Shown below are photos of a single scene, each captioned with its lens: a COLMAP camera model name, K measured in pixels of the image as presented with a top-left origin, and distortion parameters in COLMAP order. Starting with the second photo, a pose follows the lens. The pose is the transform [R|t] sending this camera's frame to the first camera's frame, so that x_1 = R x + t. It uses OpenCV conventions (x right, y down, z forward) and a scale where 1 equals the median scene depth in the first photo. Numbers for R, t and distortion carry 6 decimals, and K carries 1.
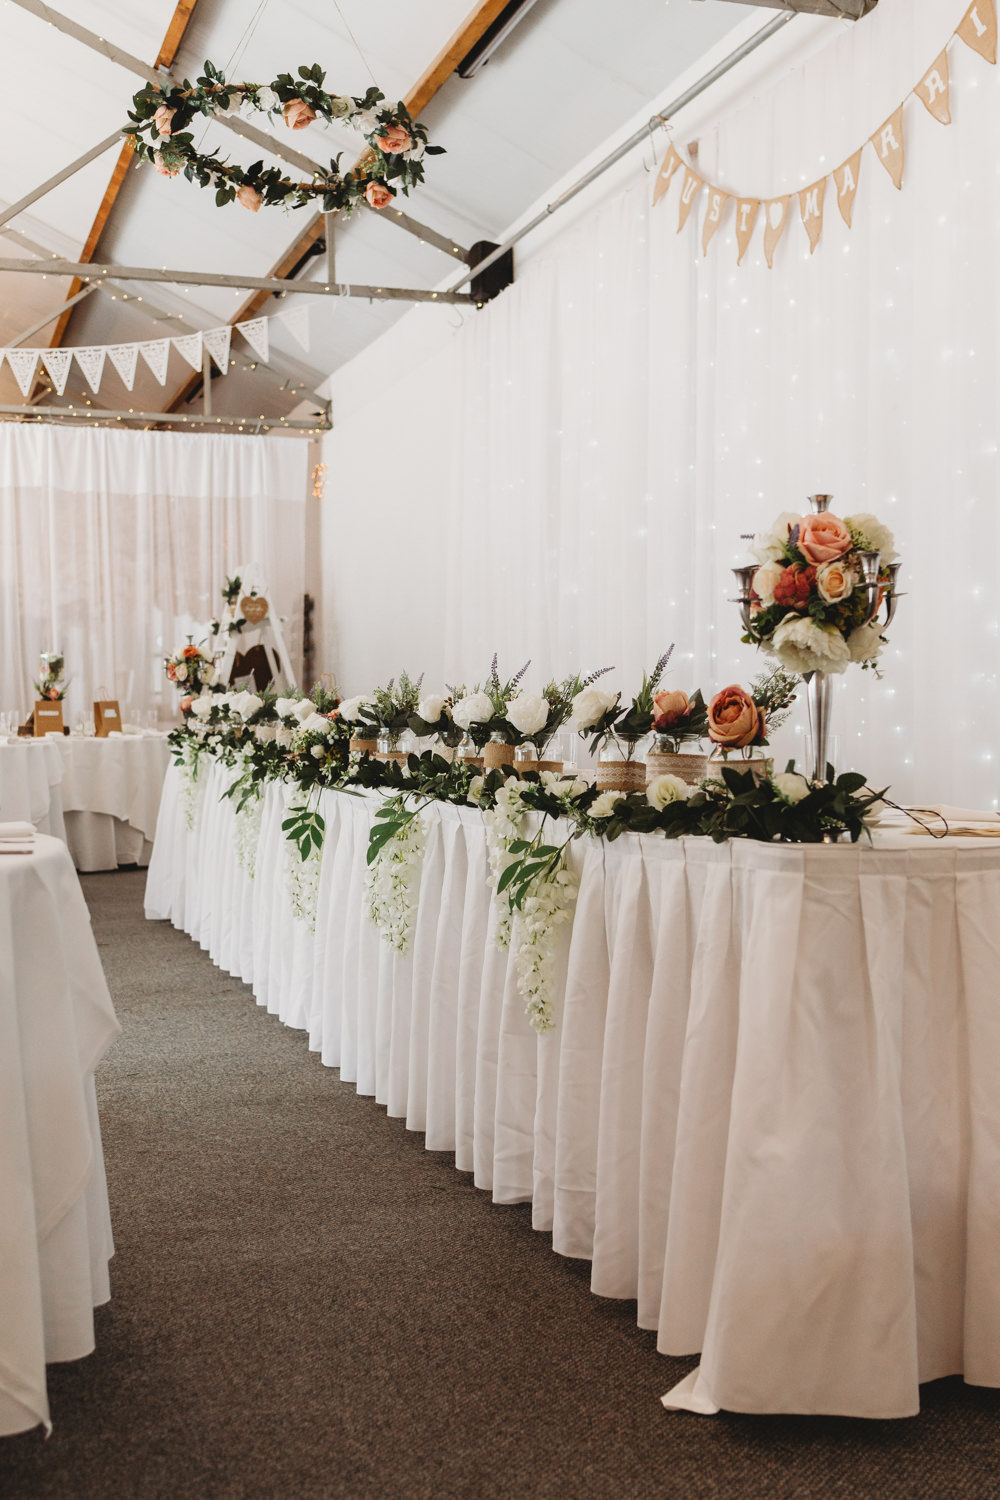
lens RADIAL K [[1514.5, 0, 524.2], [0, 1514.5, 784.8], [0, 0, 1]] dist [-0.008143, 0.001222]
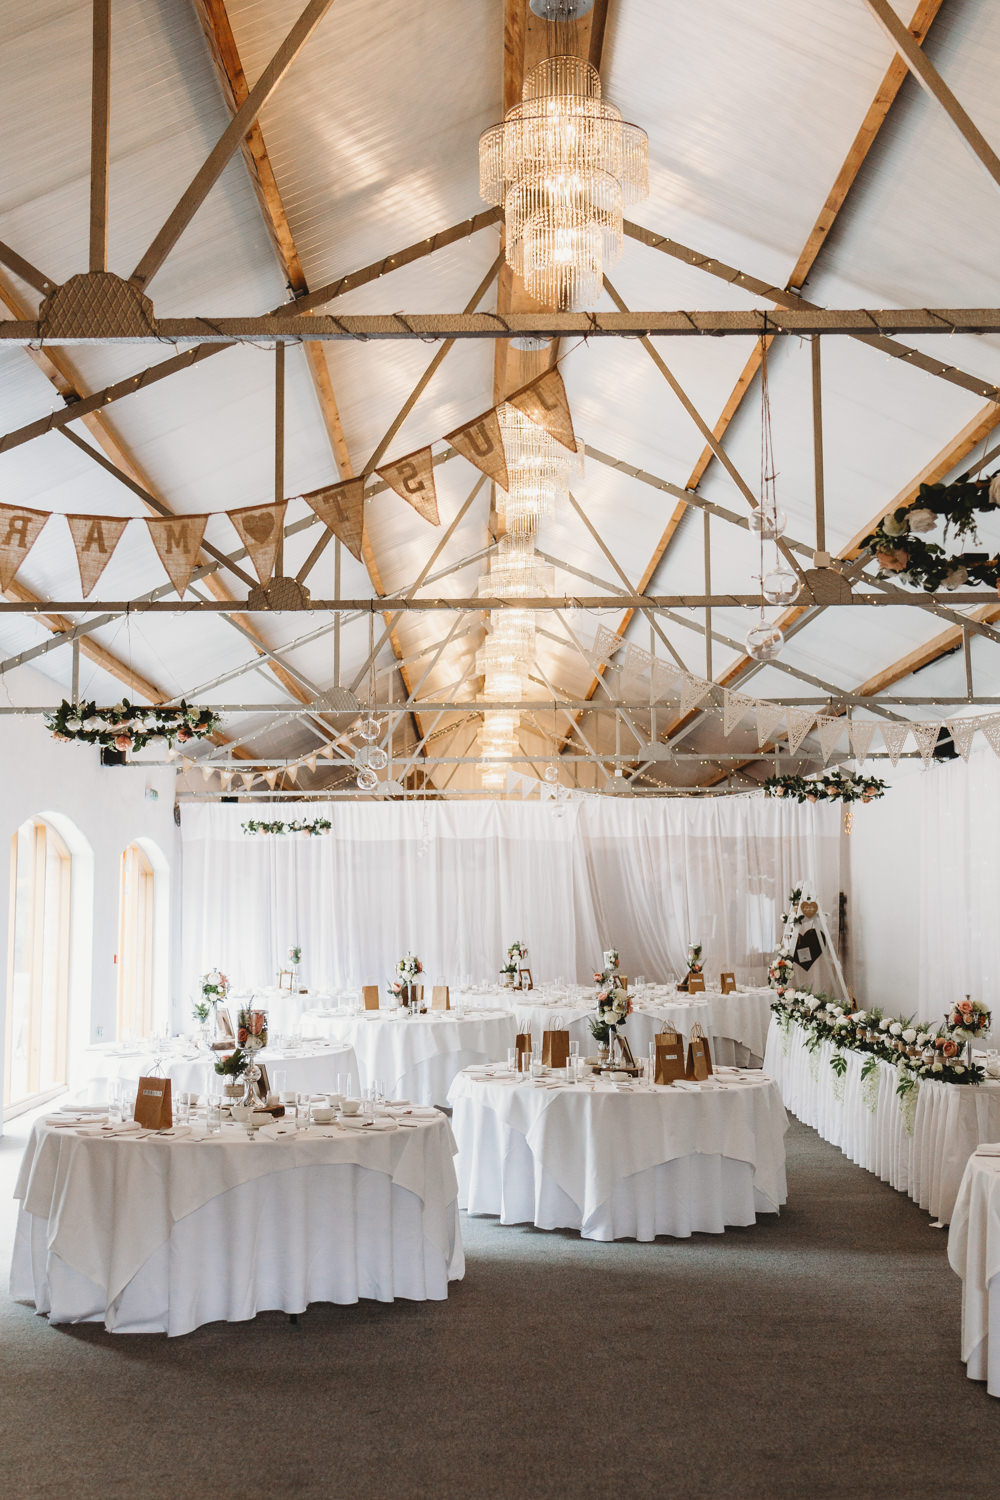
lens RADIAL K [[1514.5, 0, 524.2], [0, 1514.5, 784.8], [0, 0, 1]] dist [-0.008143, 0.001222]
pose [[0.938219, -0.032920, -0.344472, 0.207906], [-0.008703, 0.992905, -0.118590, -0.109047], [0.345932, 0.114261, 0.931276, -1.332384]]
